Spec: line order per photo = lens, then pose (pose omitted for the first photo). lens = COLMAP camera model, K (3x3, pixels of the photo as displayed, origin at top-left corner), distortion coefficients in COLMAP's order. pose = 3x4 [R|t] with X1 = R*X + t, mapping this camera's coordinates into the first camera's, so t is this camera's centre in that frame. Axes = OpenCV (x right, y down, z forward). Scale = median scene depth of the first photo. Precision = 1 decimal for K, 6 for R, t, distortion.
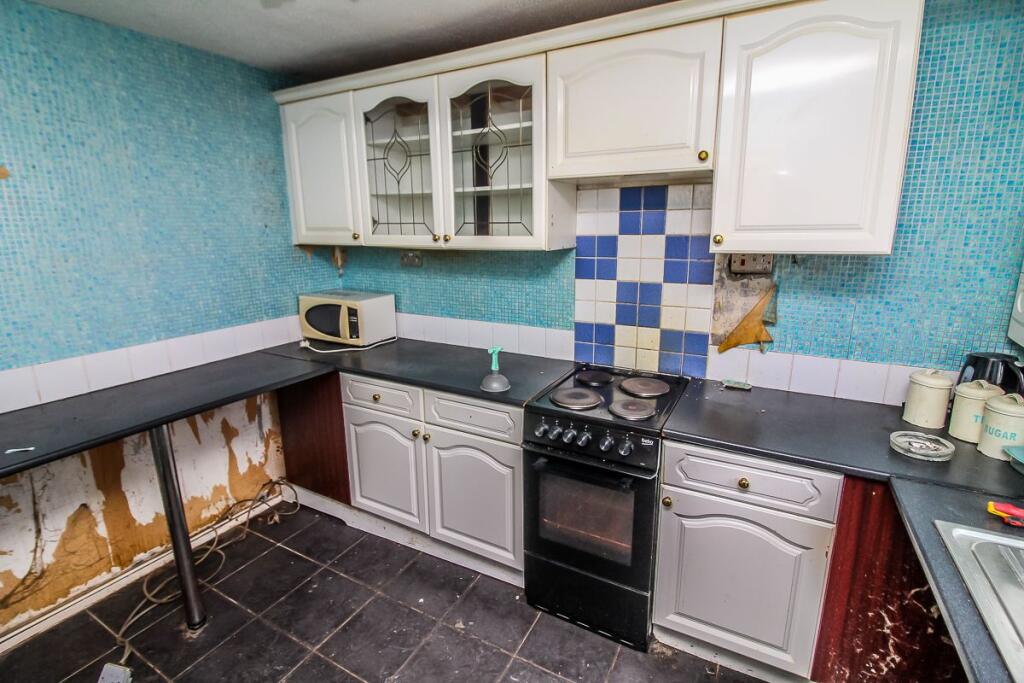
lens RADIAL K [[481.8, 0, 510.3], [0, 481.8, 337.5], [0, 0, 1]] dist [0.002762, -0.000007]
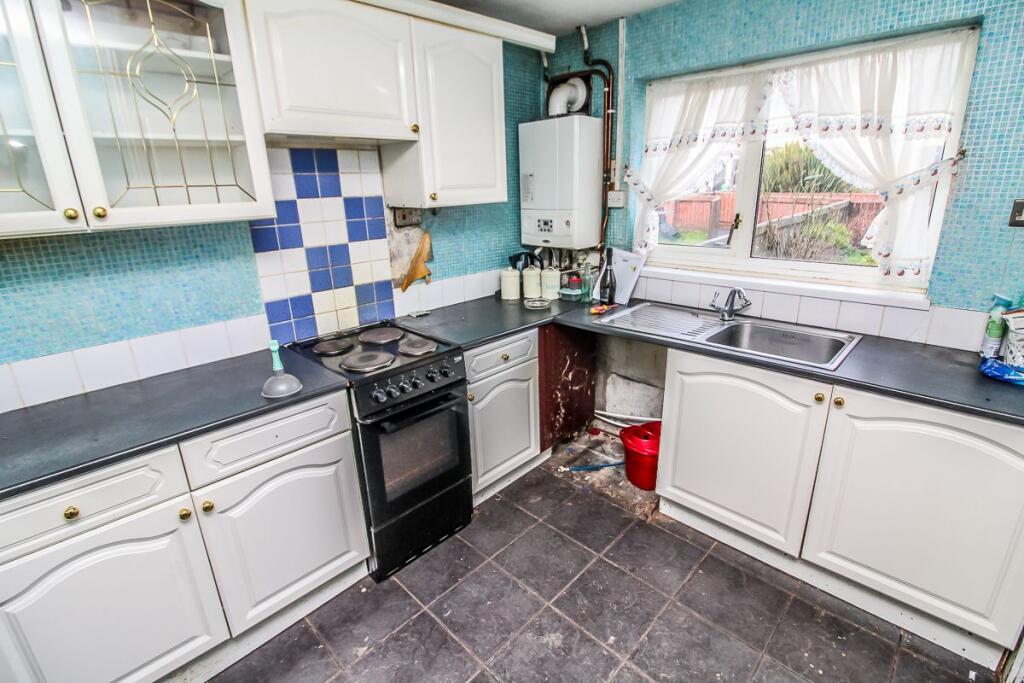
lens RADIAL K [[481.8, 0, 508.6], [0, 481.8, 337.8], [0, 0, 1]] dist [0.002762, -0.000007]
pose [[0.266631, -0.294088, 0.917835, -0.644560], [0.240560, 0.942476, 0.232100, -0.078108], [-0.933295, 0.158910, 0.322039, 0.359687]]
